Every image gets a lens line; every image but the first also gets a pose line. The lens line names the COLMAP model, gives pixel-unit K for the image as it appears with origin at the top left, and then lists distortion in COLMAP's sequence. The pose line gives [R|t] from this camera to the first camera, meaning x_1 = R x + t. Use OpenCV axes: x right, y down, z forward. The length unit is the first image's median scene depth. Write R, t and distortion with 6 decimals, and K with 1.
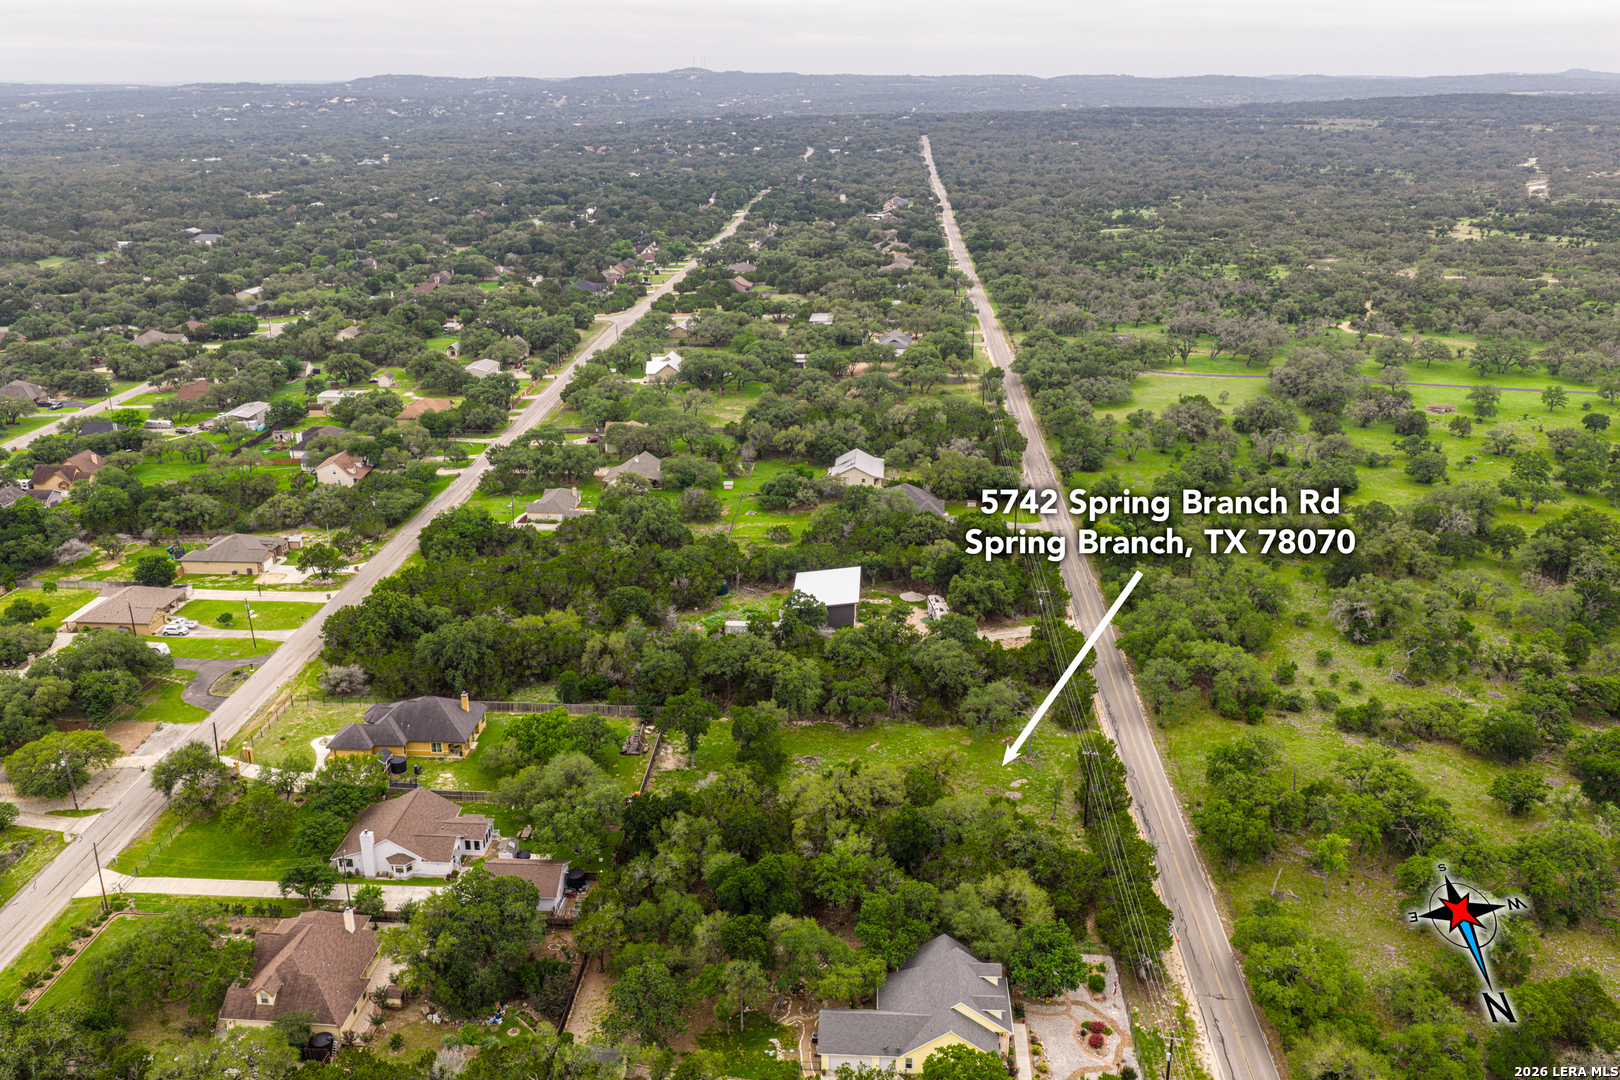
lens RADIAL K [[1339.5, 0, 812.1], [0, 1339.5, 545.2], [0, 0, 1]] dist [0.019055, -0.032647]
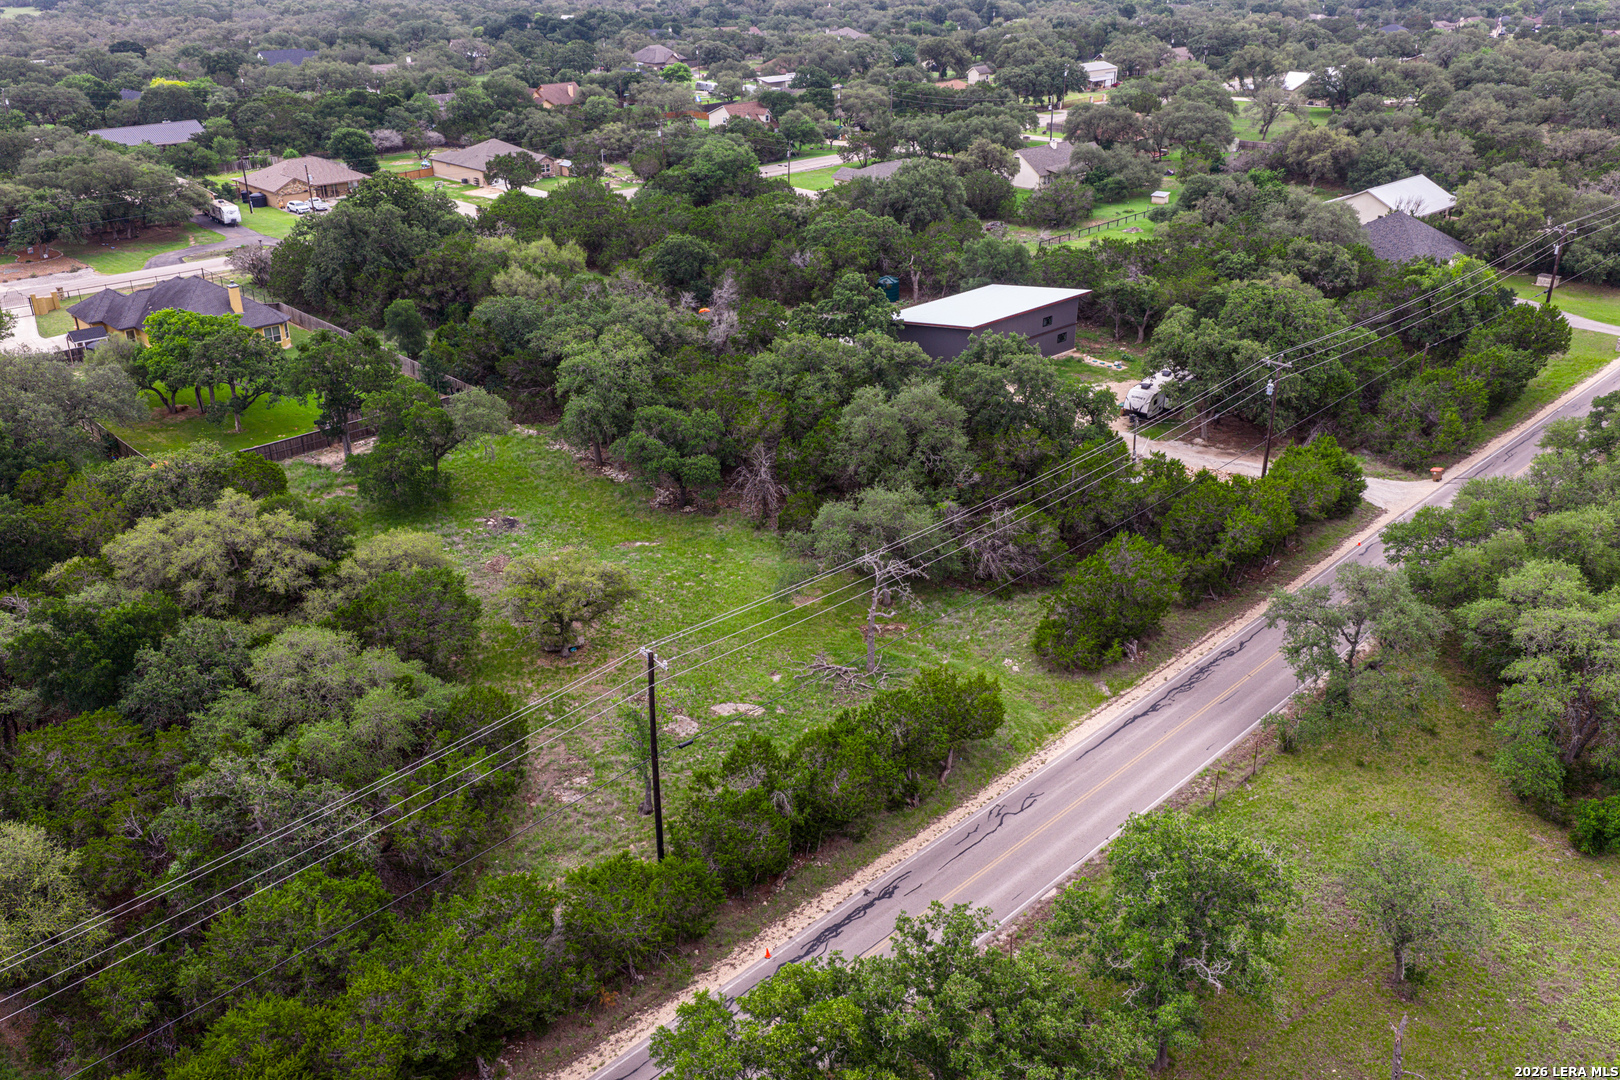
lens RADIAL K [[1339.5, 0, 807.7], [0, 1339.5, 546.9], [0, 0, 1]] dist [0.019055, -0.032647]
pose [[0.737142, 0.287077, -0.611726, 0.328640], [-0.223498, 0.957900, 0.180213, 0.045944], [0.637707, 0.003877, 0.770270, 0.587228]]
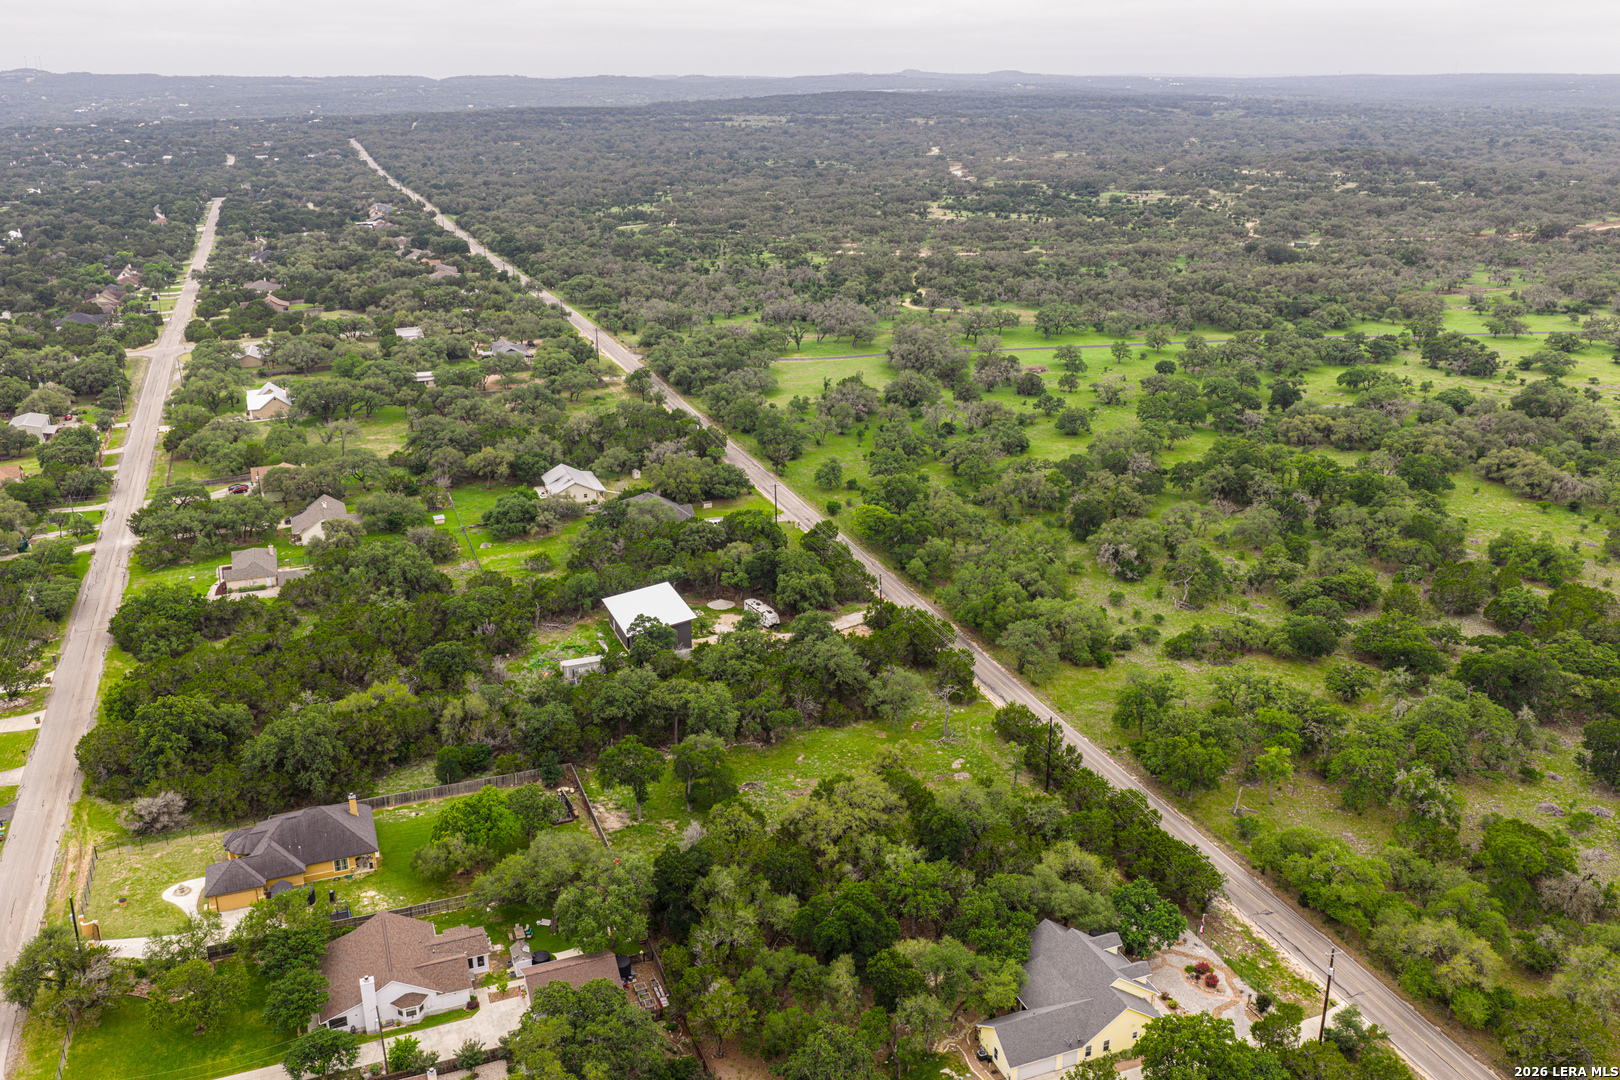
lens RADIAL K [[1339.5, 0, 812.7], [0, 1339.5, 541.0], [0, 0, 1]] dist [0.019055, -0.032647]
pose [[0.908451, -0.139121, 0.394160, -0.265637], [0.140476, 0.989754, 0.025573, -0.024999], [-0.393679, 0.032138, 0.918686, 0.090142]]
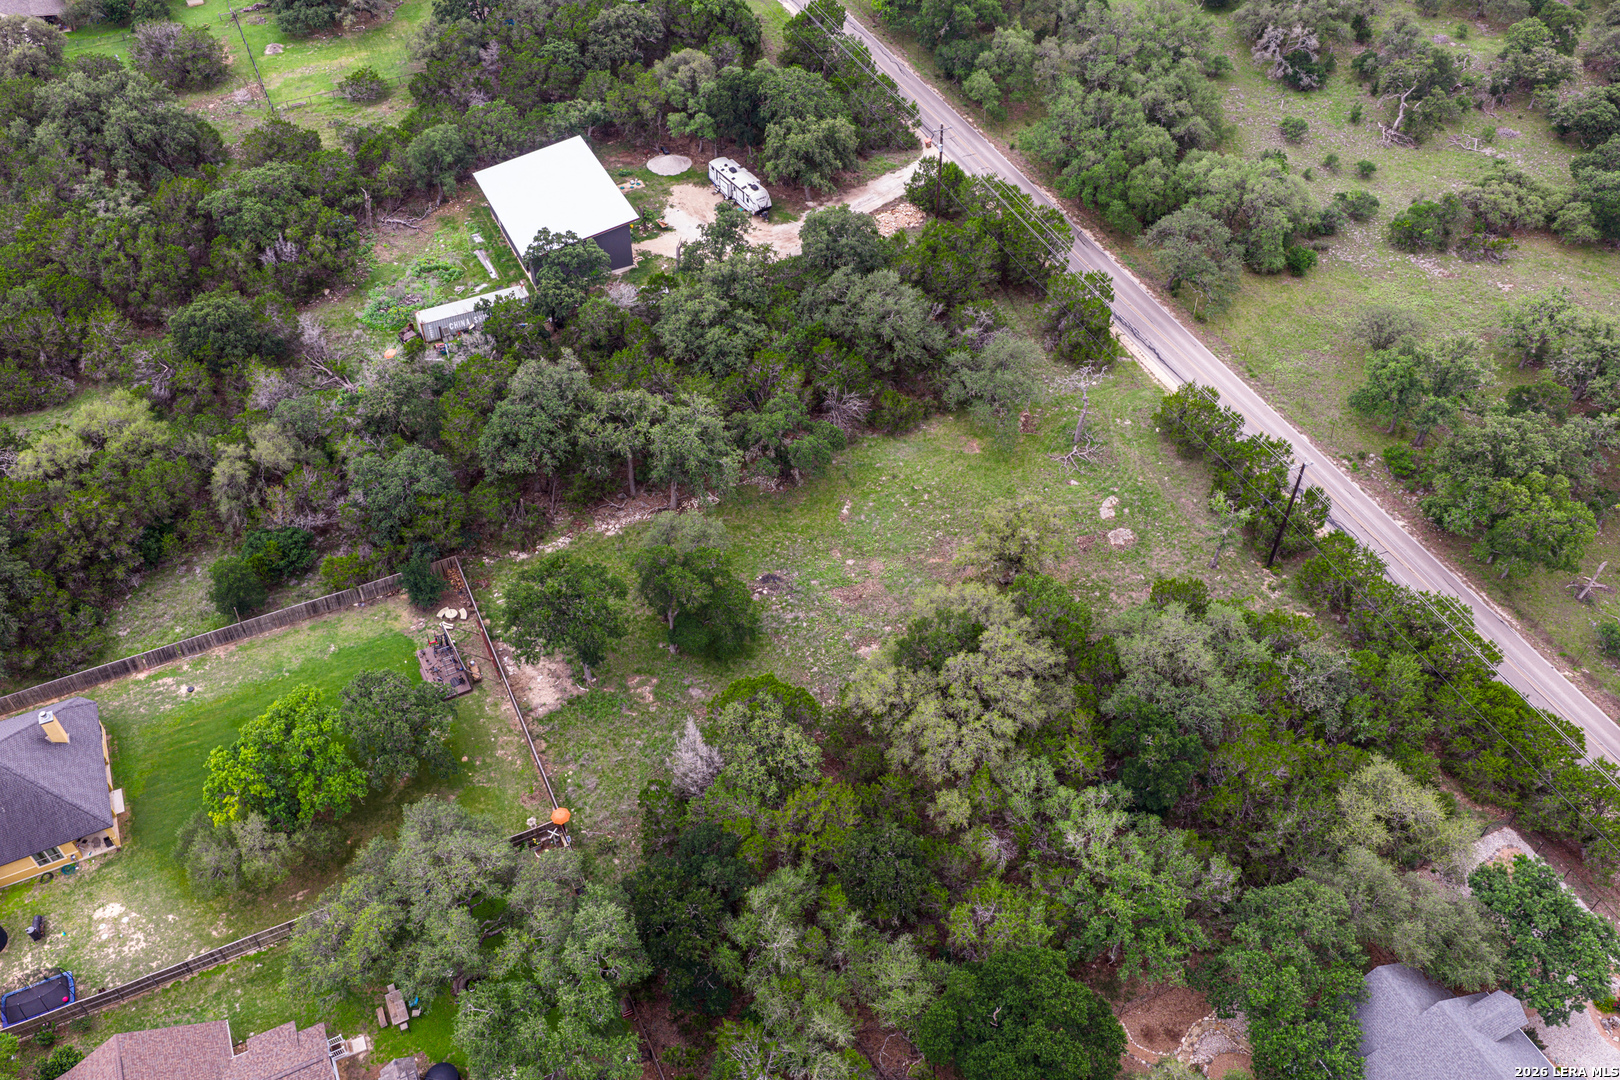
lens RADIAL K [[1339.5, 0, 811.8], [0, 1339.5, 543.6], [0, 0, 1]] dist [0.019055, -0.032647]
pose [[0.876050, -0.344419, 0.337508, -0.143933], [0.160450, 0.868217, 0.469527, -0.094999], [-0.454744, -0.357176, 0.815864, 0.464358]]
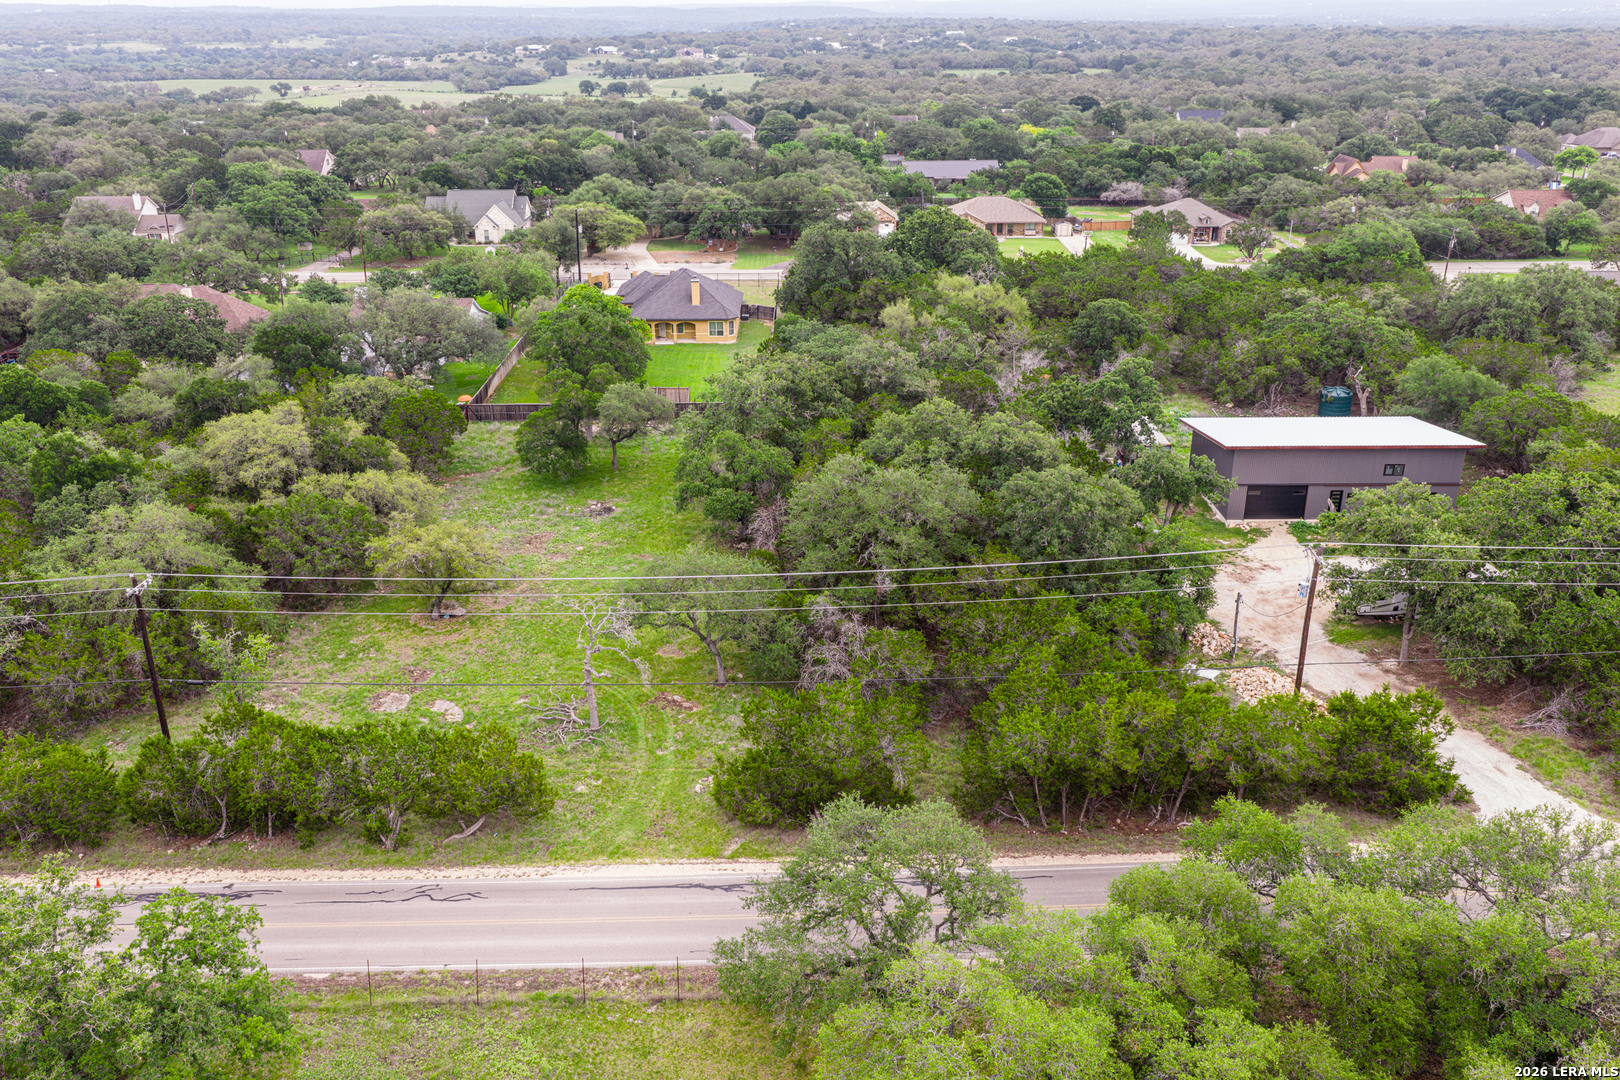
lens RADIAL K [[1339.5, 0, 809.4], [0, 1339.5, 540.5], [0, 0, 1]] dist [0.019055, -0.032647]
pose [[0.056746, 0.373604, -0.925851, 0.416576], [-0.327982, 0.882854, 0.336151, -0.026662], [0.942978, 0.284587, 0.172633, 0.842828]]
